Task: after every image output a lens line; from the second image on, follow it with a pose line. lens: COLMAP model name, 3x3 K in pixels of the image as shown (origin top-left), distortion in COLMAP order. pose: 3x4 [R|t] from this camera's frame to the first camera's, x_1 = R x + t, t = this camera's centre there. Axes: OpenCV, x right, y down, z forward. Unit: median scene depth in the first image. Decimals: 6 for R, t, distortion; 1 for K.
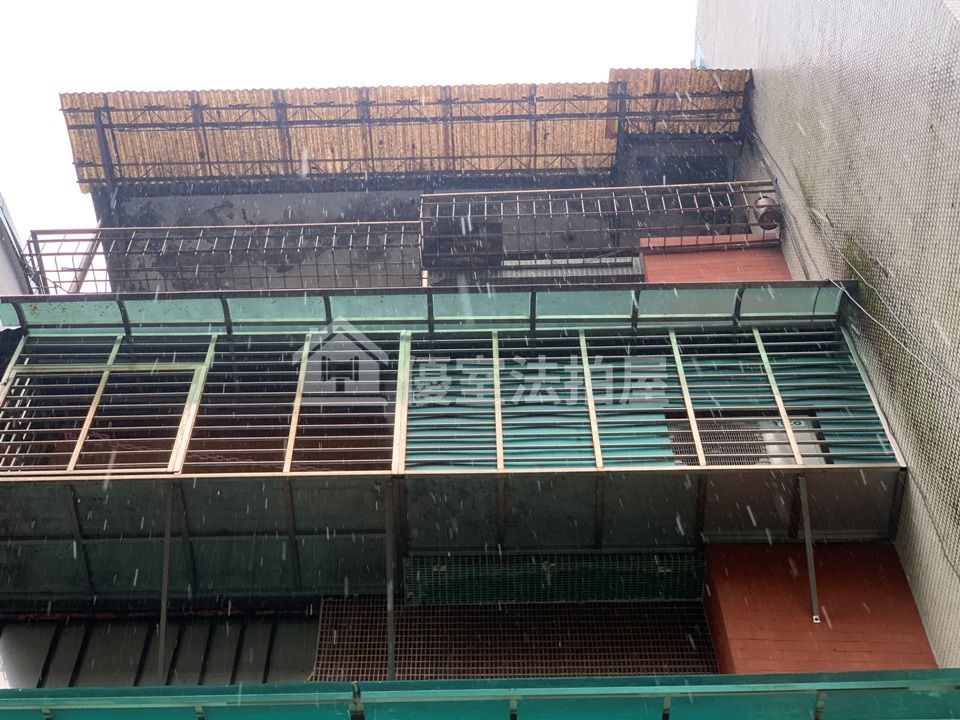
lens RADIAL K [[1471.1, 0, 472.0], [0, 1471.1, 368.7], [0, 0, 1]] dist [0.033414, 0.000000]
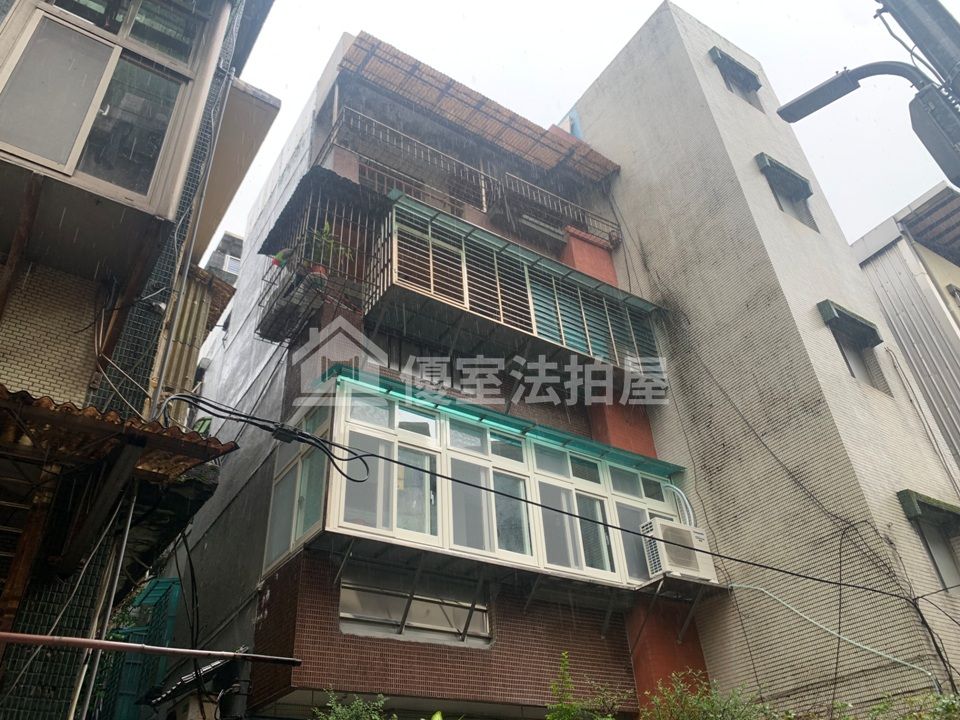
lens RADIAL K [[729.4, 0, 482.6], [0, 729.4, 367.1], [0, 0, 1]] dist [0.054237, -0.085221]
pose [[0.822752, 0.289620, 0.489080, -0.496661], [-0.444391, 0.864245, 0.235791, -0.098757], [-0.354395, -0.411341, 0.839764, -0.081264]]
